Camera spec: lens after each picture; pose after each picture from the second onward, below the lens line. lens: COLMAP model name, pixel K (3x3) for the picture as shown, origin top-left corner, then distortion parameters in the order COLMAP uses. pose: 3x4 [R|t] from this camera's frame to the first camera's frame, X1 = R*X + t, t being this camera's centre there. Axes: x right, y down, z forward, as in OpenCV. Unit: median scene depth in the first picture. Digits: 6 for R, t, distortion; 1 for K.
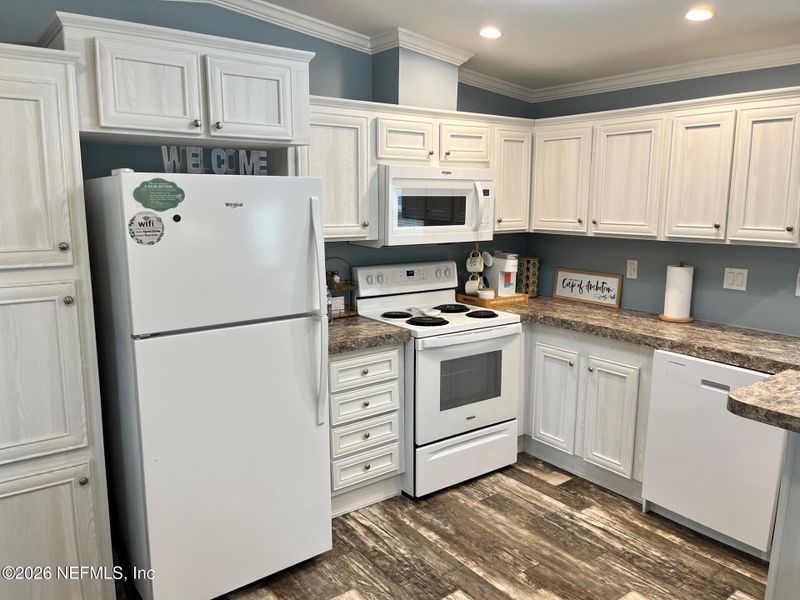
lens RADIAL K [[603.6, 0, 400.1], [0, 603.6, 301.0], [0, 0, 1]] dist [0.028695, -0.004299]
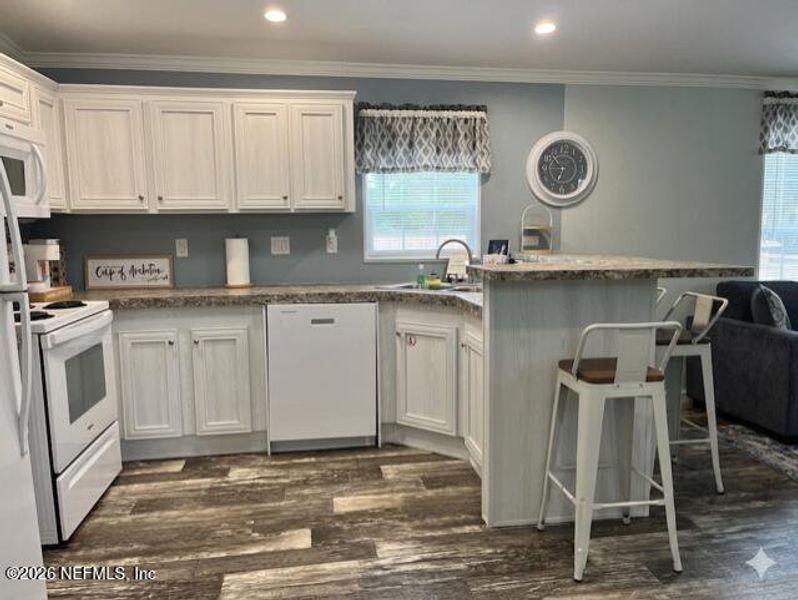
lens RADIAL K [[606.8, 0, 401.3], [0, 606.8, 299.3], [0, 0, 1]] dist [0.014429, -0.005144]
pose [[0.473119, -0.116626, 0.873245, -0.406238], [0.158528, 0.986290, 0.045834, 0.052747], [-0.866618, 0.116749, 0.485121, 0.215531]]
